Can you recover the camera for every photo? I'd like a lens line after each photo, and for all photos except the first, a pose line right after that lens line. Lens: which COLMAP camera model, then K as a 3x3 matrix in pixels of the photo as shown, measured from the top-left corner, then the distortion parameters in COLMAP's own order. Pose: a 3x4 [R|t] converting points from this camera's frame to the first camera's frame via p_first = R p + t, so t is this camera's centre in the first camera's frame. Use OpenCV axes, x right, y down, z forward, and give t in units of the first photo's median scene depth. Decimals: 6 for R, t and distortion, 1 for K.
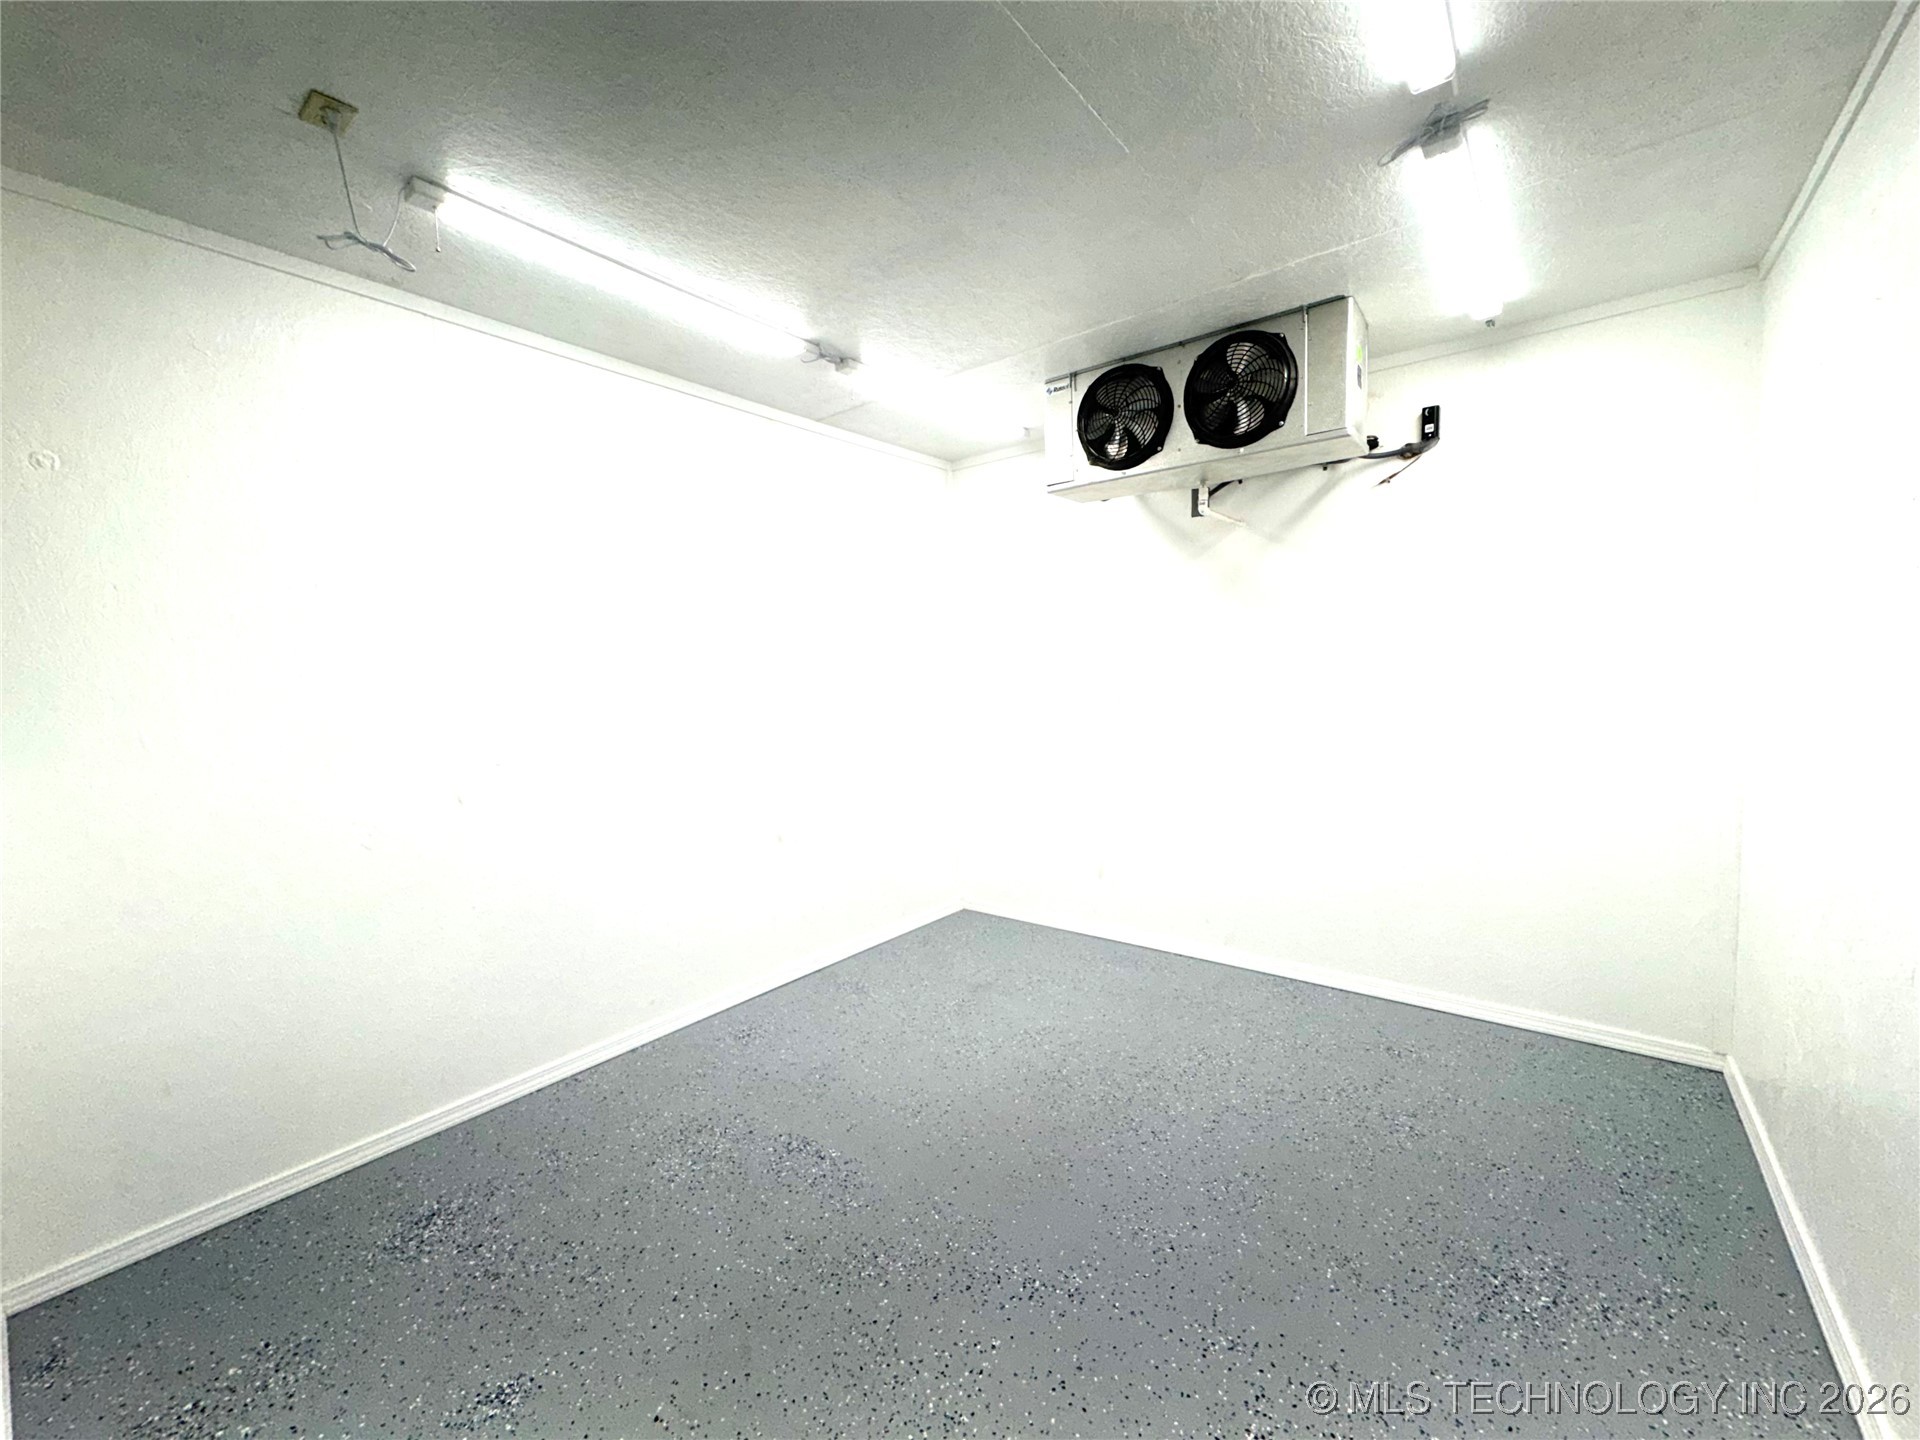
lens RADIAL K [[763.2, 0, 957.7], [0, 763.2, 715.8], [0, 0, 1]] dist [0.000294, 0.000031]
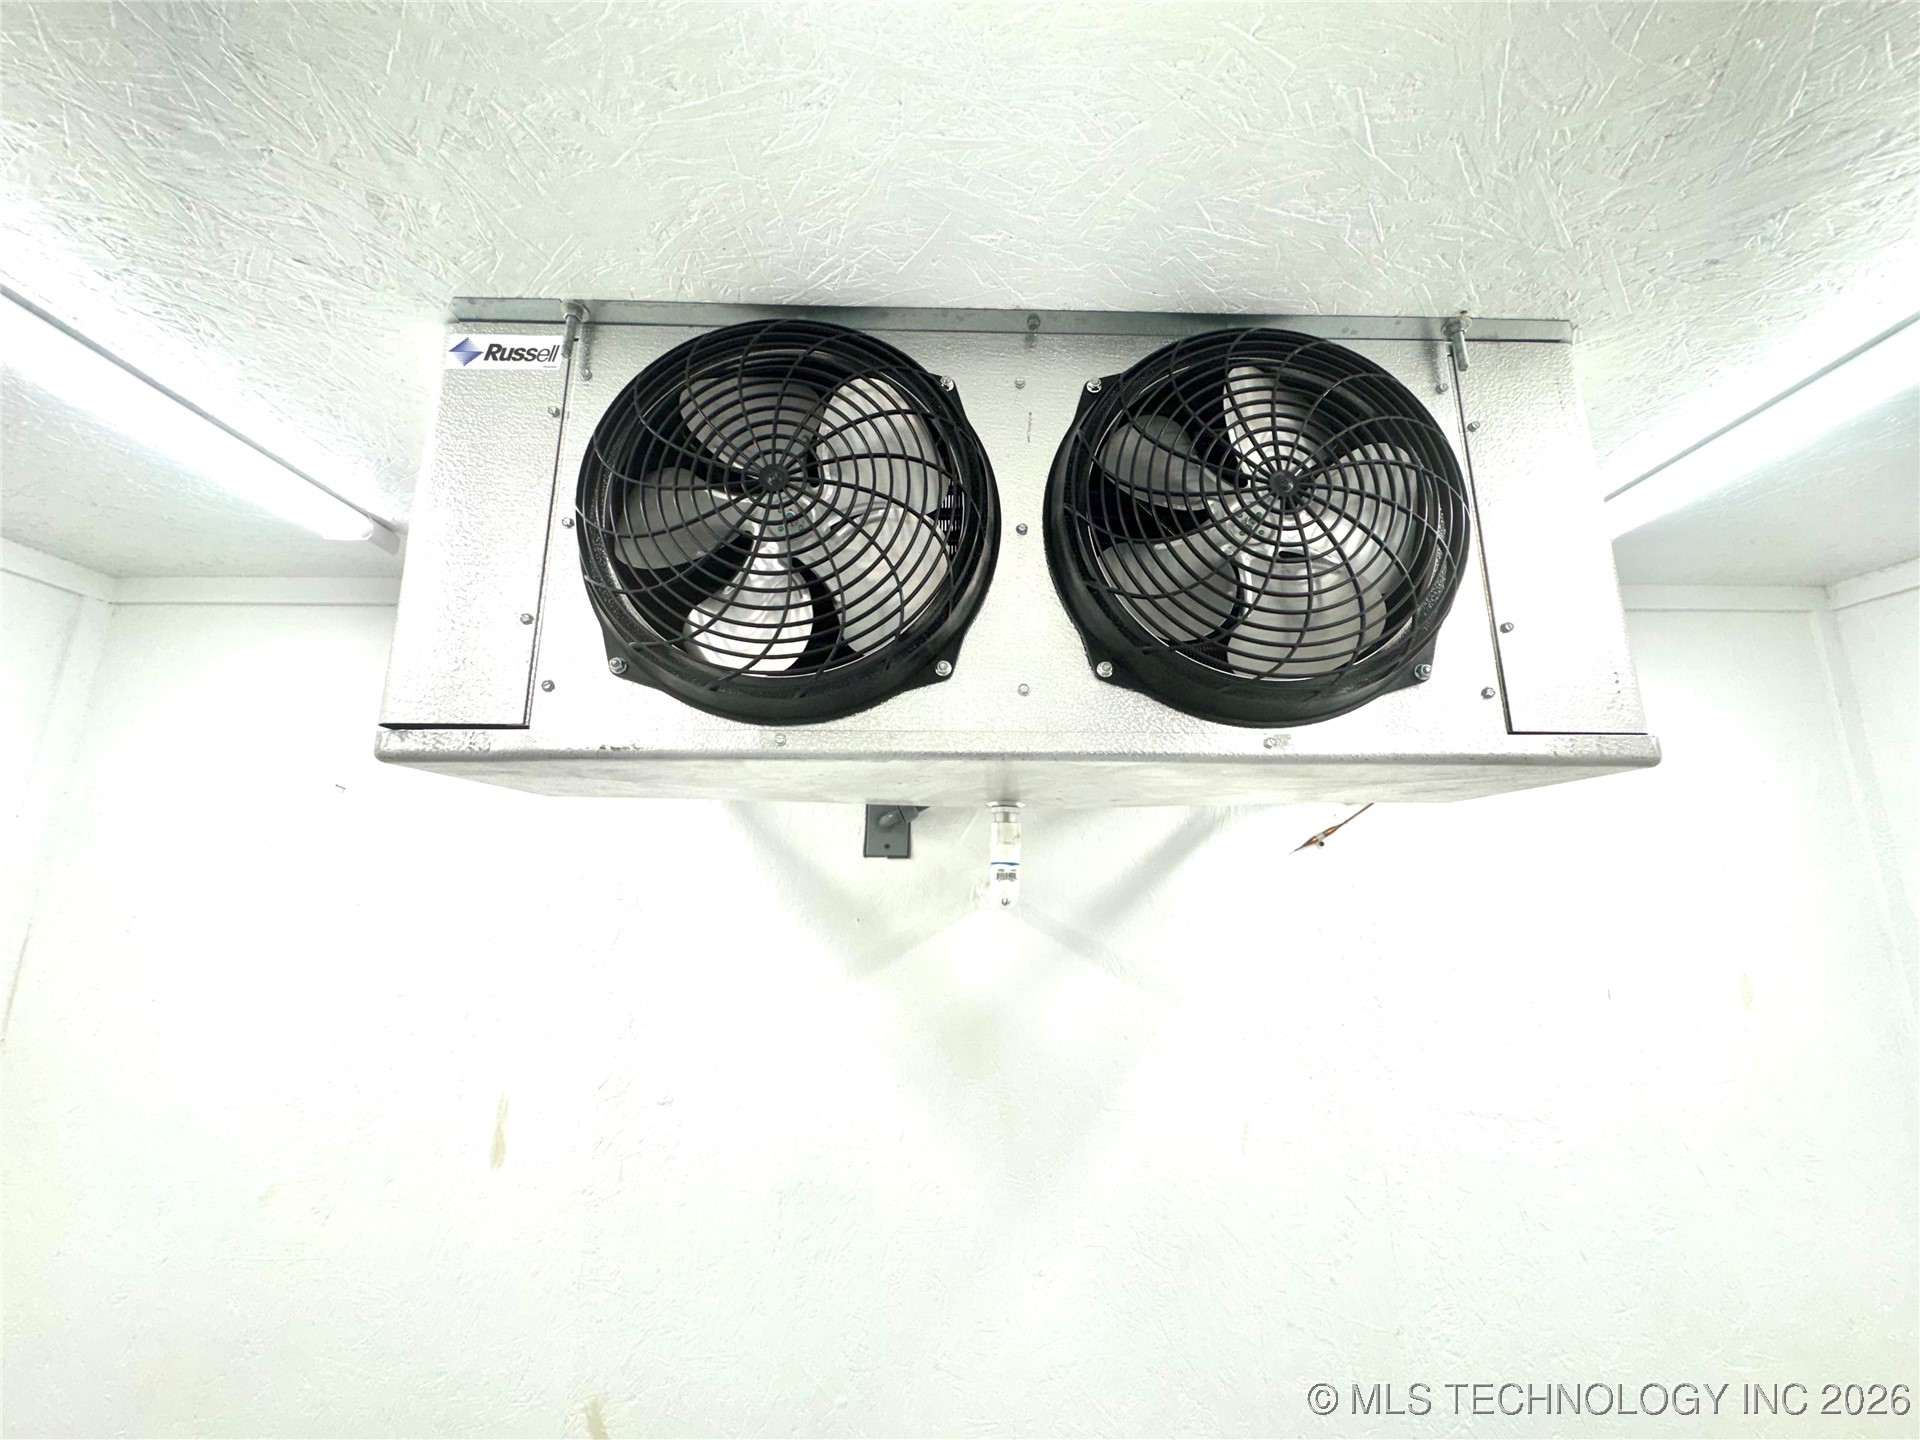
lens RADIAL K [[763.2, 0, 956.2], [0, 763.2, 717.8], [0, 0, 1]] dist [0.000294, 0.000031]
pose [[0.774730, 0.161072, 0.611432, 0.116546], [0.019006, 0.960640, -0.277147, -0.255755], [-0.632006, 0.226335, 0.741175, 0.783087]]
